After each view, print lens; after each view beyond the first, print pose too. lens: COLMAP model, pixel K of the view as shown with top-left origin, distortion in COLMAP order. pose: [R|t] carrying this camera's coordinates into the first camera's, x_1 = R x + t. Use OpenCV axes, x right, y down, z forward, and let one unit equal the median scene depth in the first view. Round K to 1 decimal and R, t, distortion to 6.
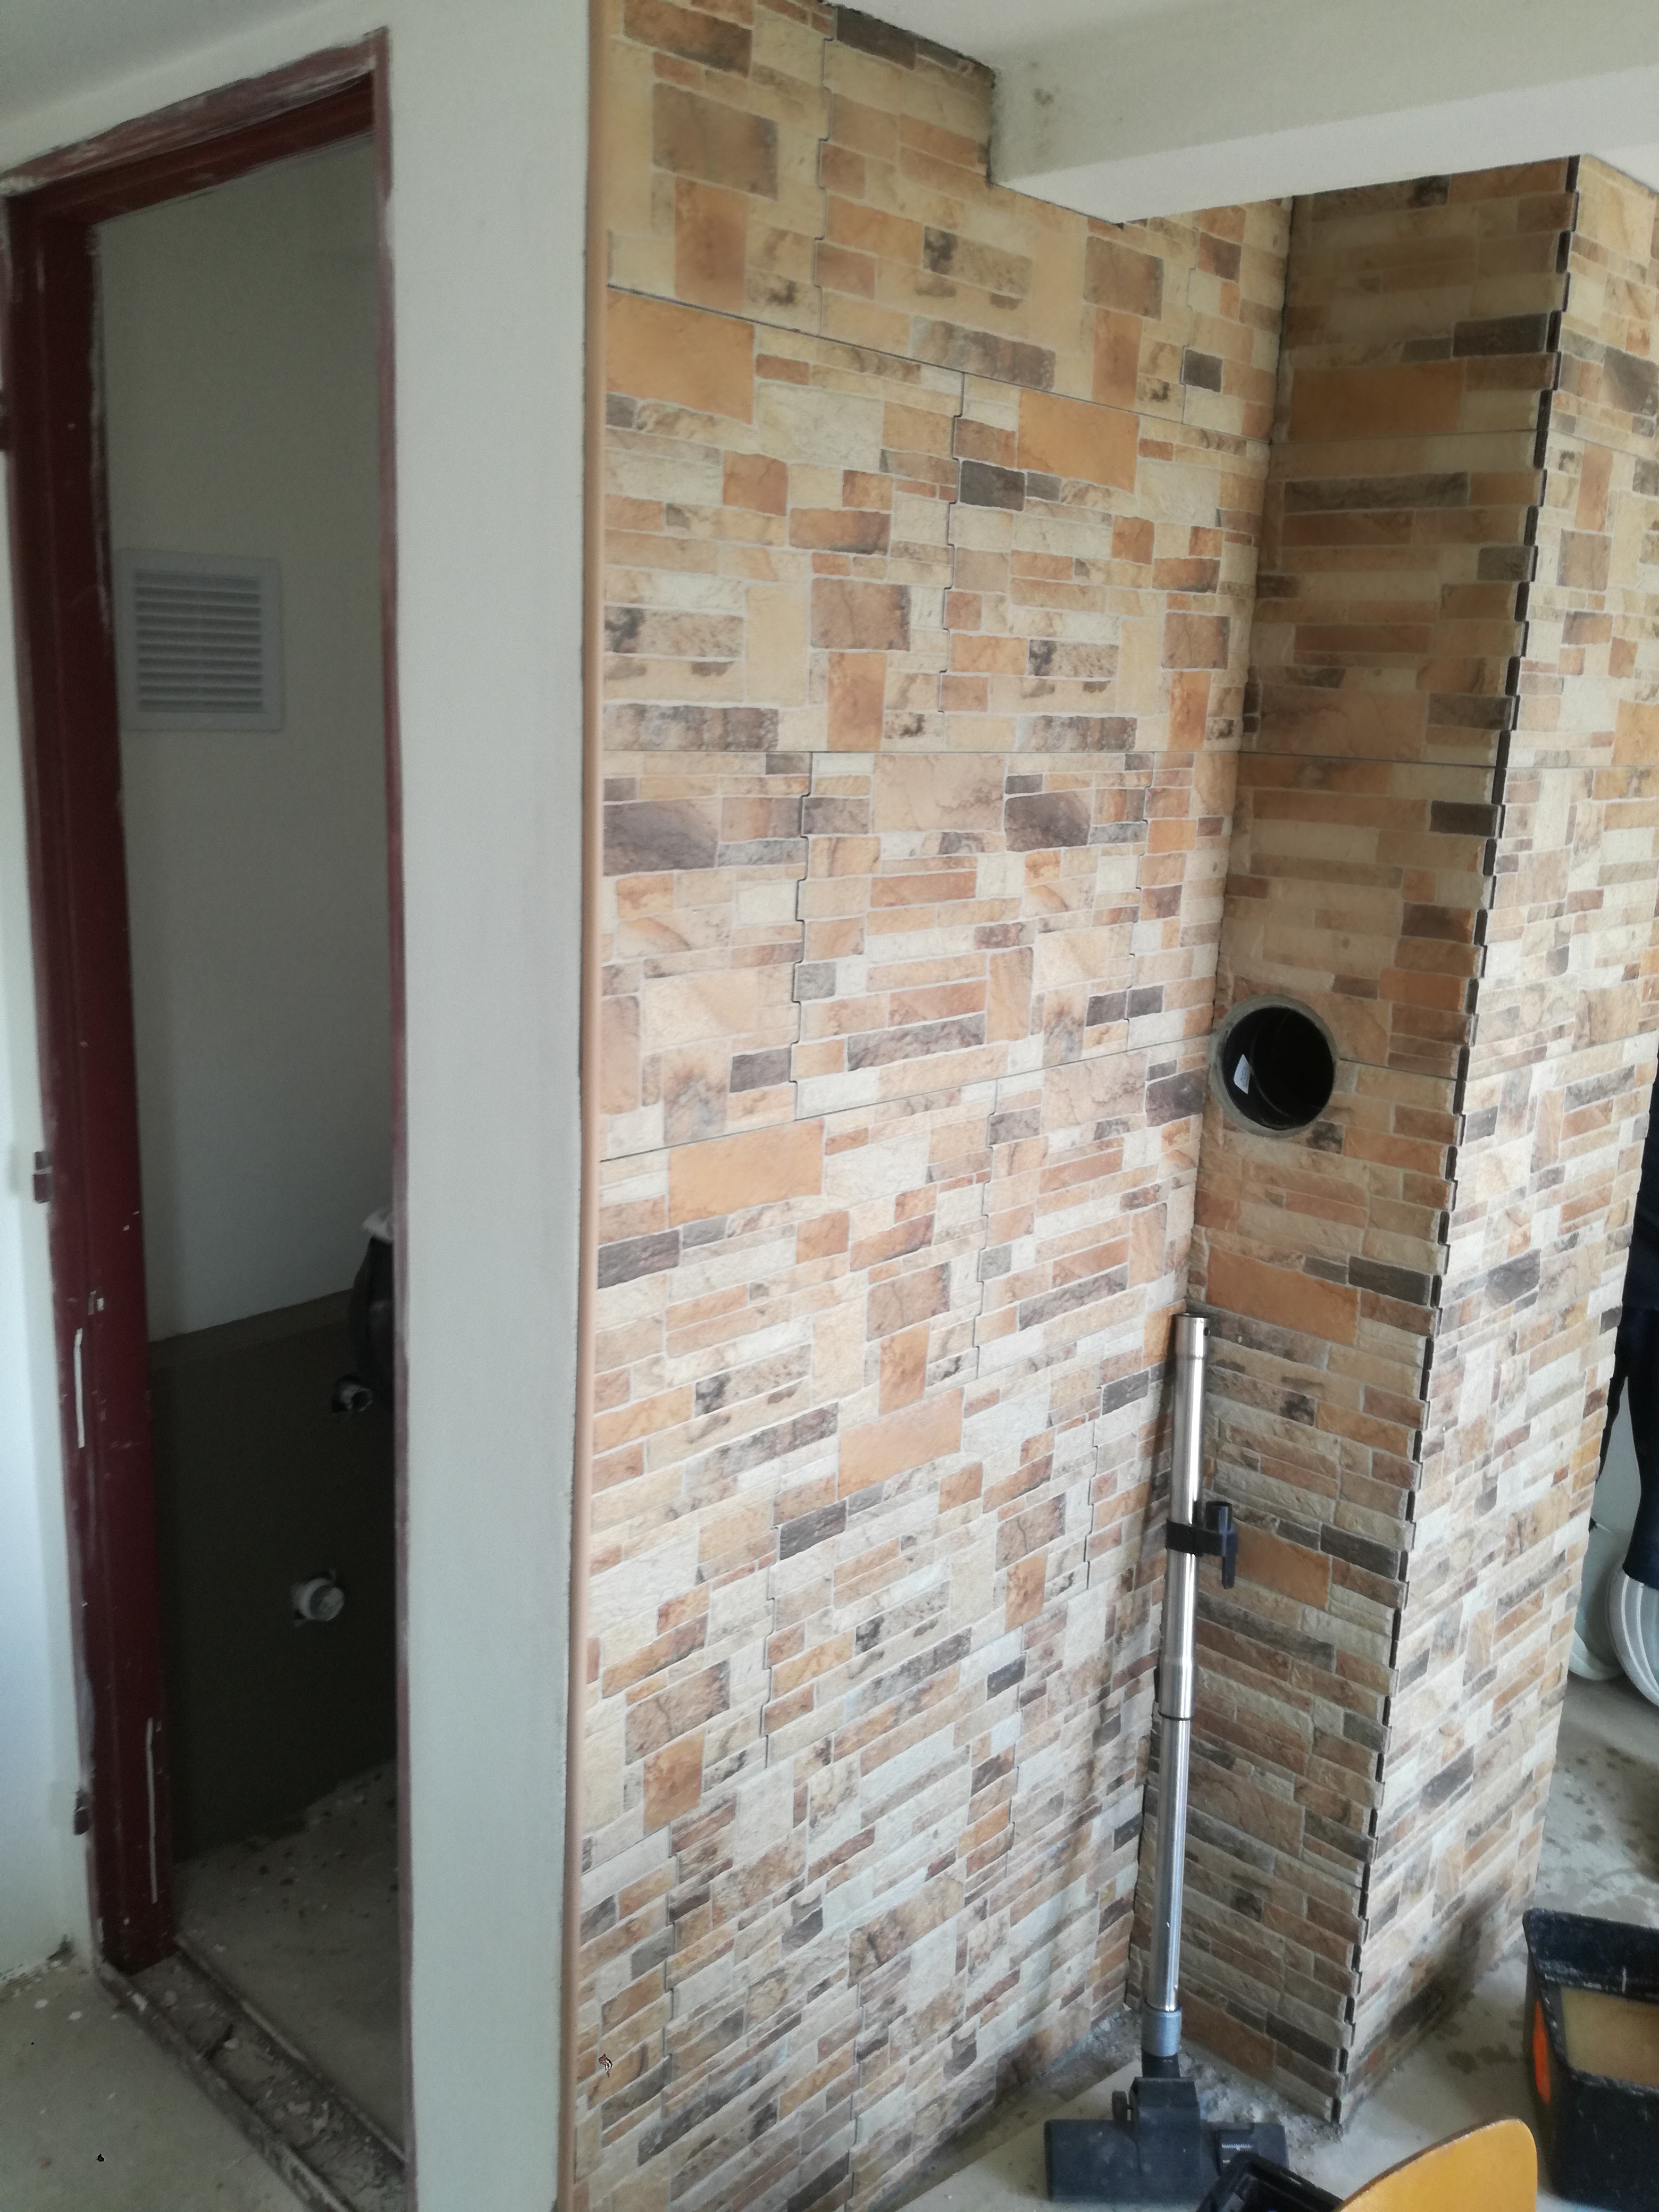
lens RADIAL K [[1719.9, 0, 829.5], [0, 1719.9, 1106.0], [0, 0, 1]] dist [0.130538, -0.274258]
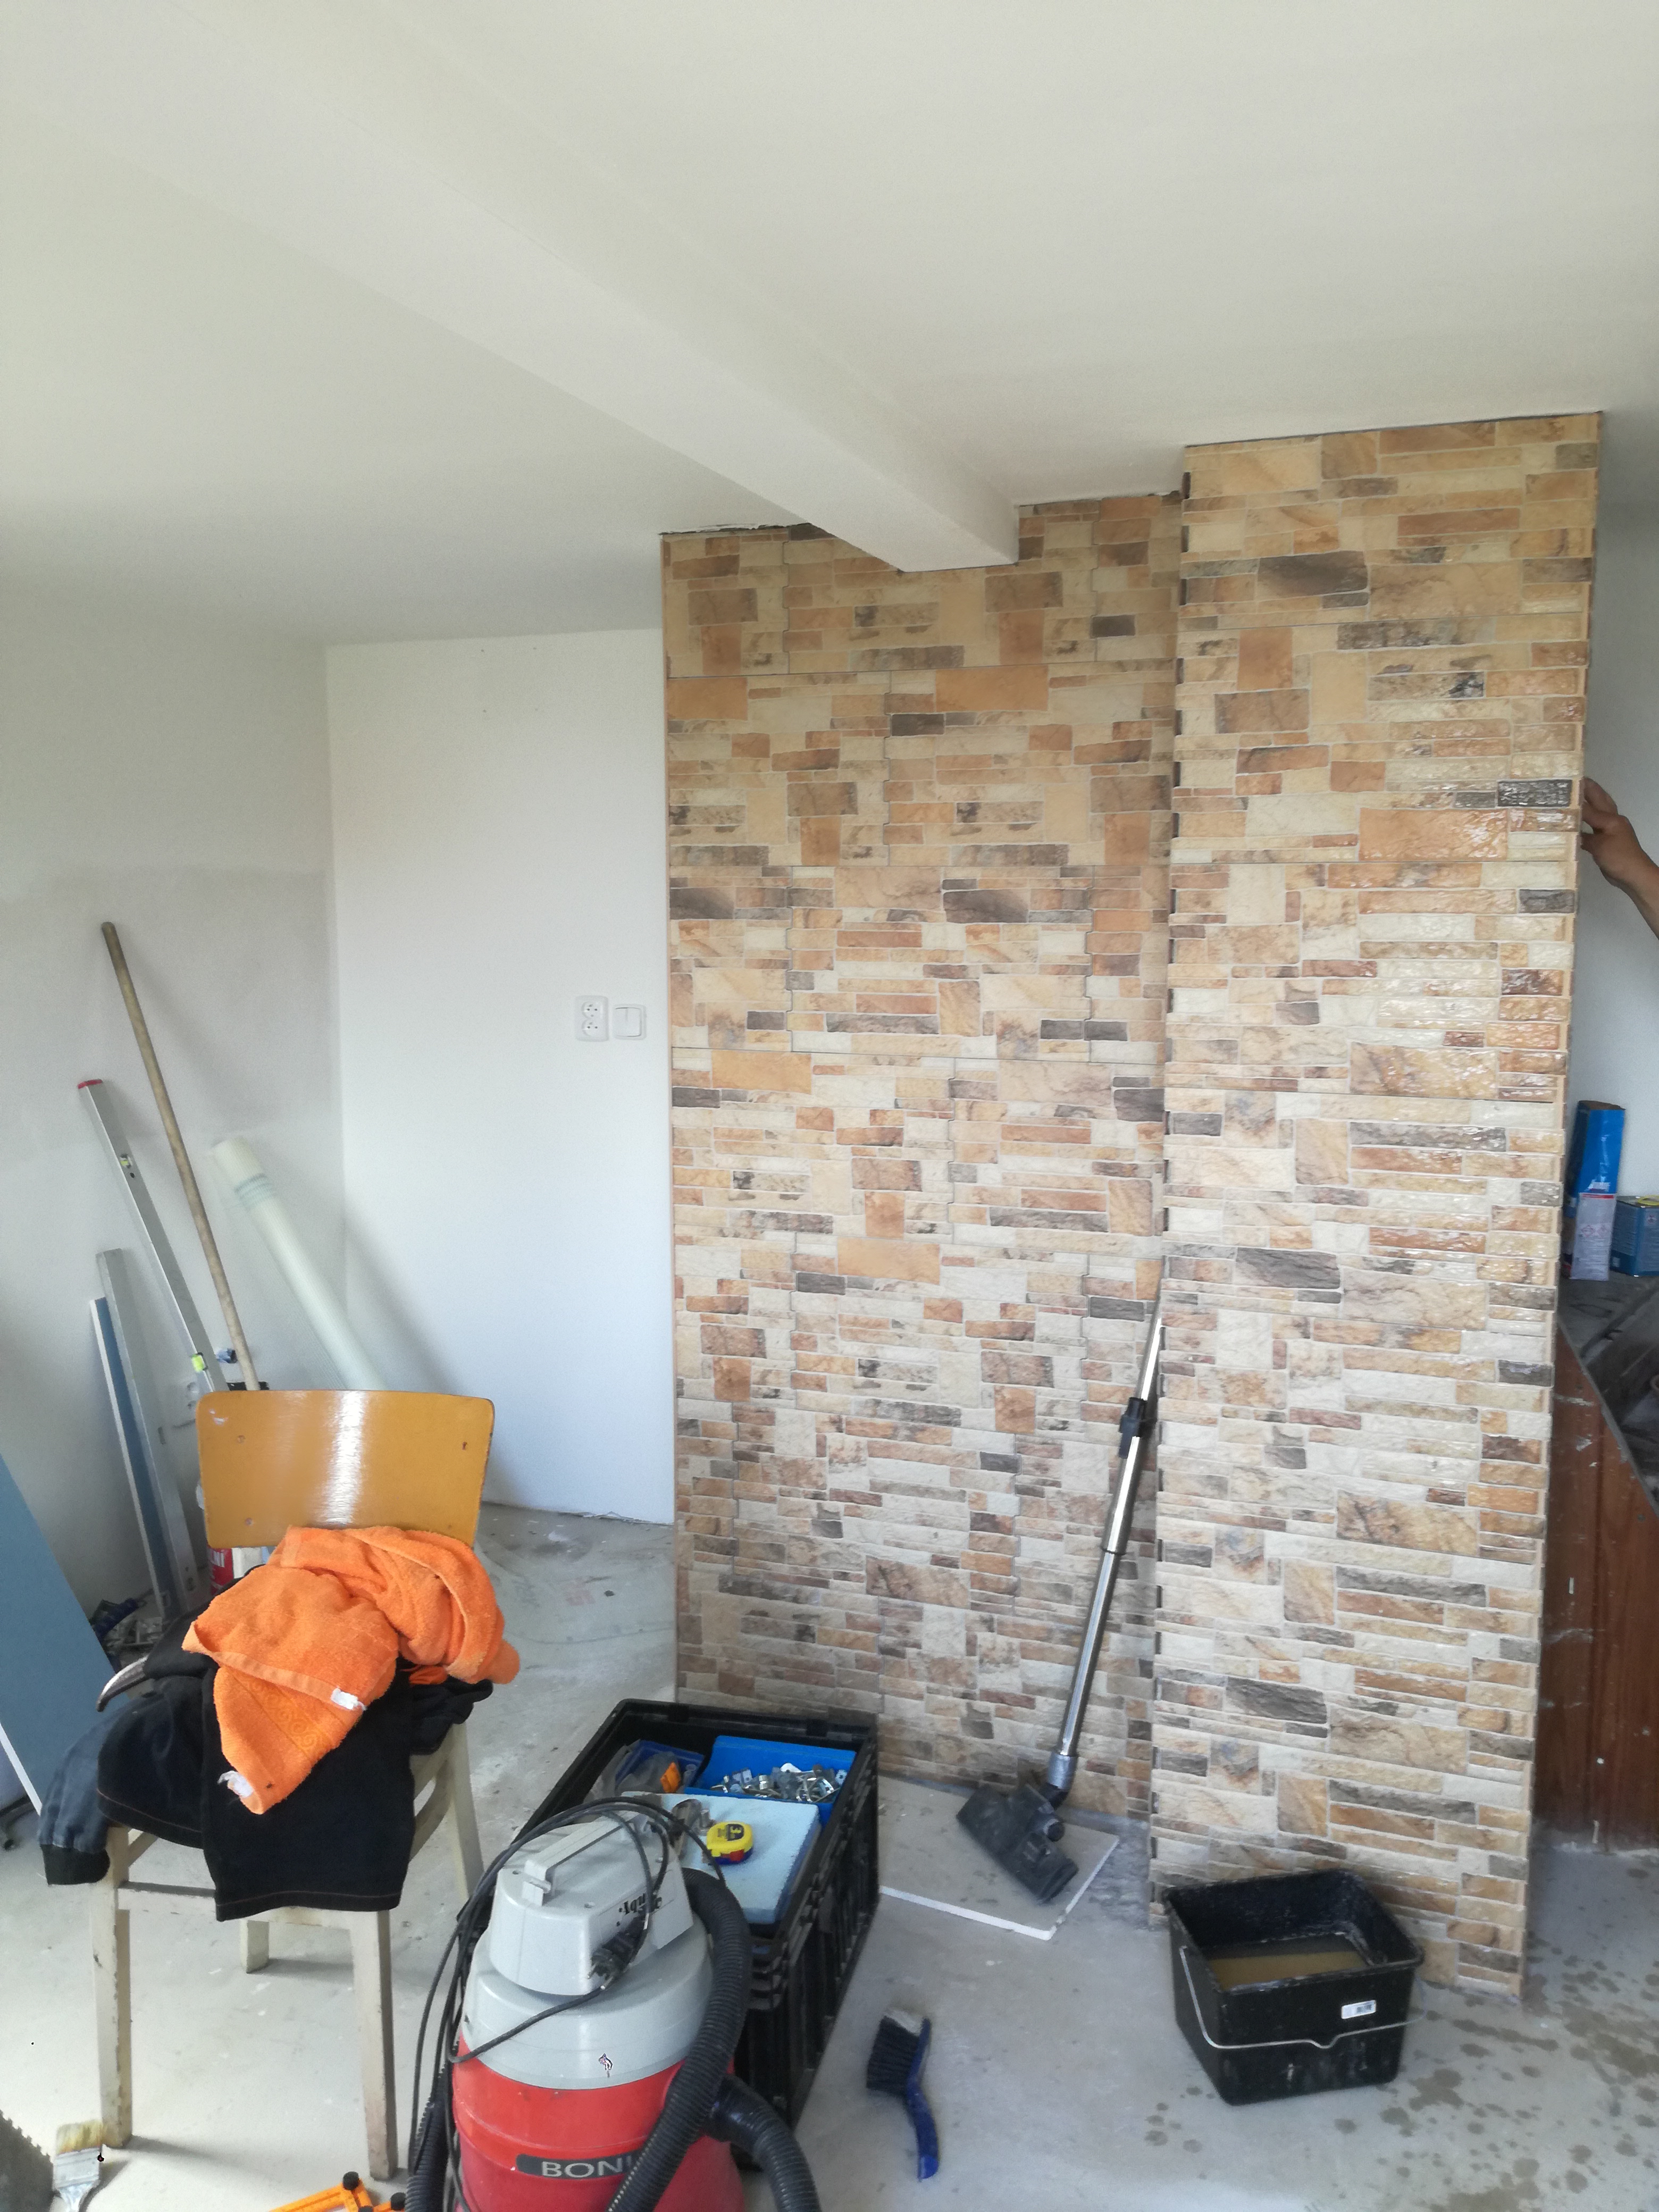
lens RADIAL K [[1719.9, 0, 829.5], [0, 1719.9, 1106.0], [0, 0, 1]] dist [0.130538, -0.274258]
pose [[0.438293, 0.089201, -0.894395, 1.649281], [-0.191973, 0.981393, 0.003802, 0.050303], [0.878092, 0.170034, 0.447262, 0.157759]]
